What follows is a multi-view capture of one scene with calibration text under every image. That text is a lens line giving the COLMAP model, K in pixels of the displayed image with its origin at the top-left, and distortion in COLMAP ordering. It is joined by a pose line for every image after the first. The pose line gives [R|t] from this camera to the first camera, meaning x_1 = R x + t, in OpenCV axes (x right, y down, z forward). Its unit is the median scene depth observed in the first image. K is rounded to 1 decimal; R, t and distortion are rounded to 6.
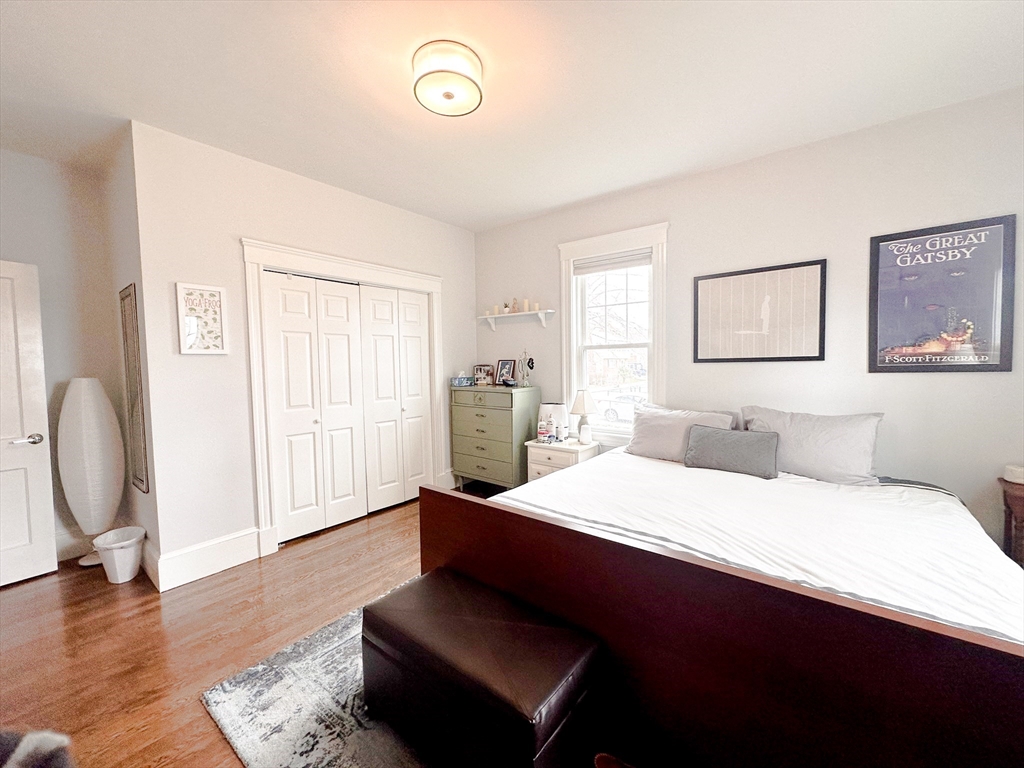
lens RADIAL K [[411.5, 0, 516.7], [0, 411.5, 383.8], [0, 0, 1]] dist [-0.004074, -0.000183]
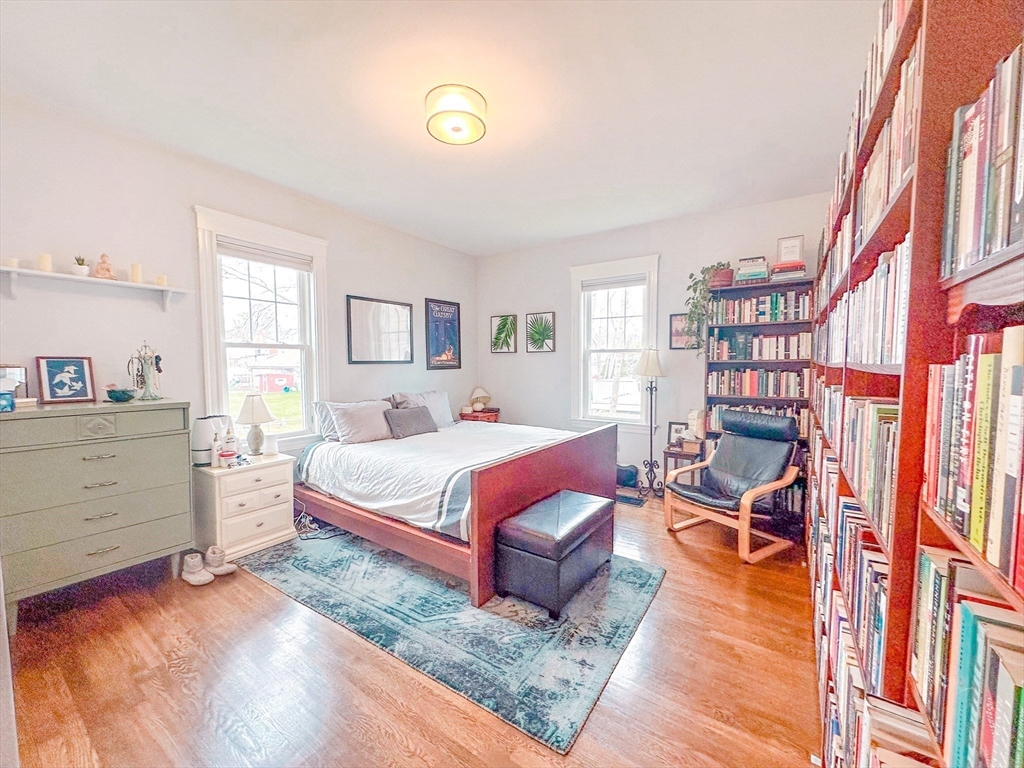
lens RADIAL K [[411.5, 0, 512.3], [0, 411.5, 386.0], [0, 0, 1]] dist [-0.004074, -0.000183]
pose [[-0.073593, -0.046655, 0.996196, -0.829781], [0.051021, 0.997421, 0.050482, -0.022617], [-0.995982, 0.054542, -0.071023, 0.595227]]
